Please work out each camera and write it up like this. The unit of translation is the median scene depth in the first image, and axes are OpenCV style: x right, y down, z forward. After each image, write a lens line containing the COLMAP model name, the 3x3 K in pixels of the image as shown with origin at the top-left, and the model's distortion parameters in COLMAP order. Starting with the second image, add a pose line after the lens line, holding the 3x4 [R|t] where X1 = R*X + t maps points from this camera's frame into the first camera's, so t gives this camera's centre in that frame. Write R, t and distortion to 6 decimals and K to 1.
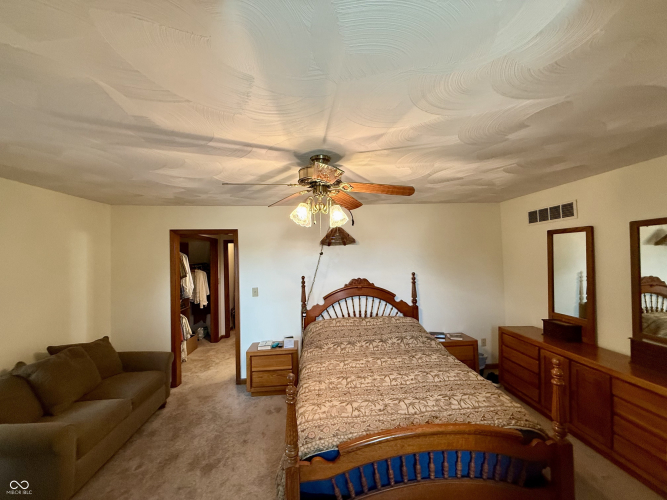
lens RADIAL K [[265.0, 0, 330.6], [0, 265.0, 255.8], [0, 0, 1]] dist [-0.002932, -0.000751]
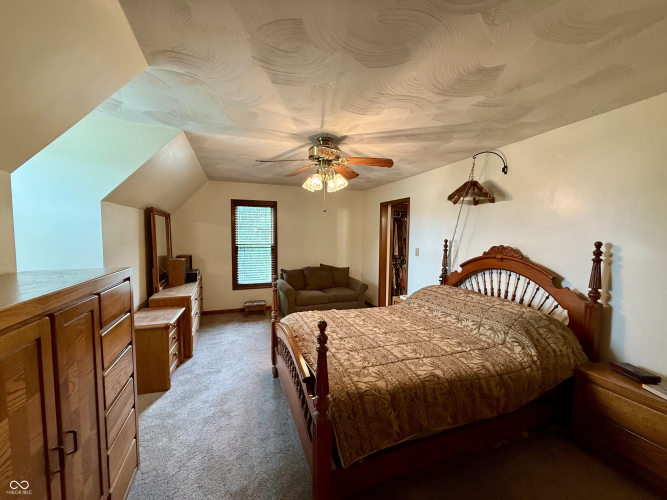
lens RADIAL K [[265.0, 0, 330.5], [0, 265.0, 246.2], [0, 0, 1]] dist [-0.002932, -0.000751]
pose [[0.282574, 0.066120, -0.956964, 0.684190], [-0.021211, 0.997808, 0.062679, 0.050247], [0.959011, 0.002586, 0.283358, 0.335207]]
